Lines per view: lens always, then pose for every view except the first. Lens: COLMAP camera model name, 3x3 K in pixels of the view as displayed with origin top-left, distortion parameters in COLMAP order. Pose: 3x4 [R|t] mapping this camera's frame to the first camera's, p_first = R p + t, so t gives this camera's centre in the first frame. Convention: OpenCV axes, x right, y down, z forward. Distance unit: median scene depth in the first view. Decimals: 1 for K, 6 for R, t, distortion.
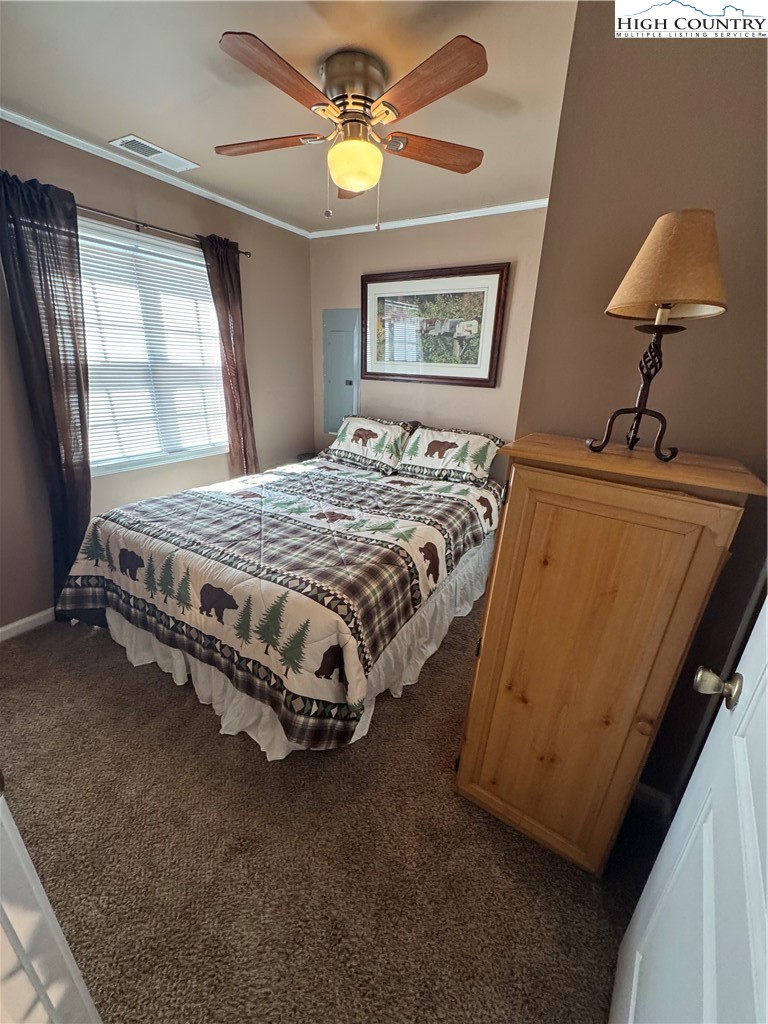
lens RADIAL K [[408.4, 0, 385.8], [0, 408.4, 512.5], [0, 0, 1]] dist [-0.002875, 0.000579]
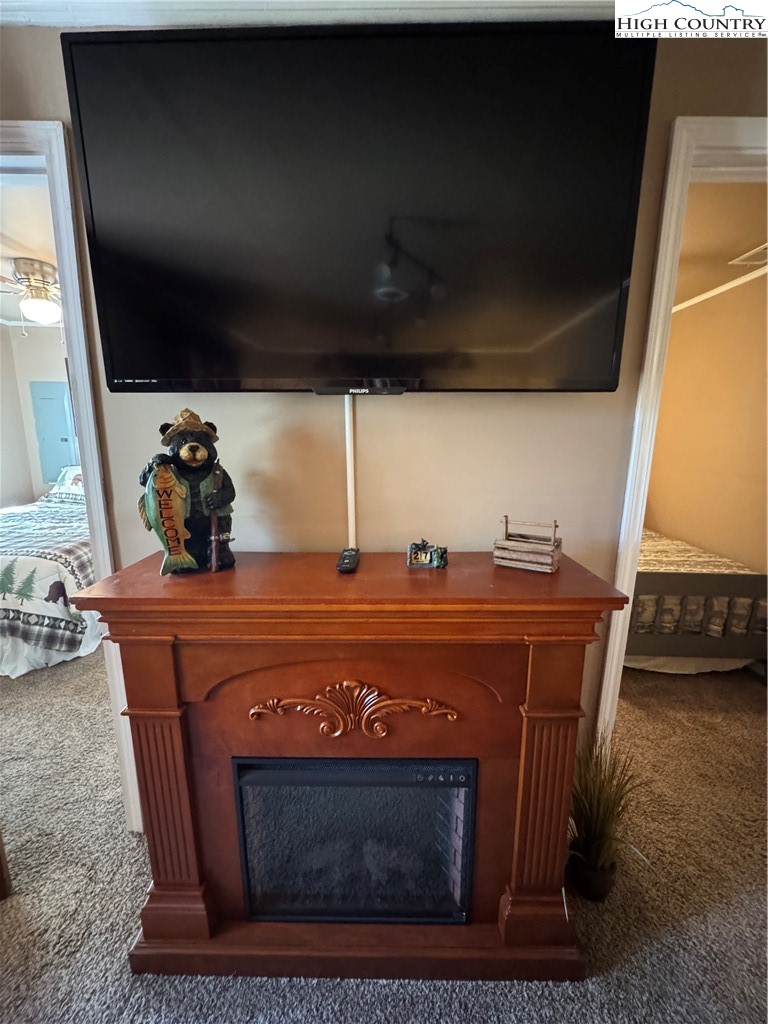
lens RADIAL K [[408.4, 0, 384.0], [0, 408.4, 511.0], [0, 0, 1]] dist [-0.002875, 0.000579]
pose [[0.854703, -0.121097, 0.504795, 0.202645], [0.193864, 0.976516, -0.093984, 0.446337], [-0.481559, 0.178190, 0.858108, -1.091870]]
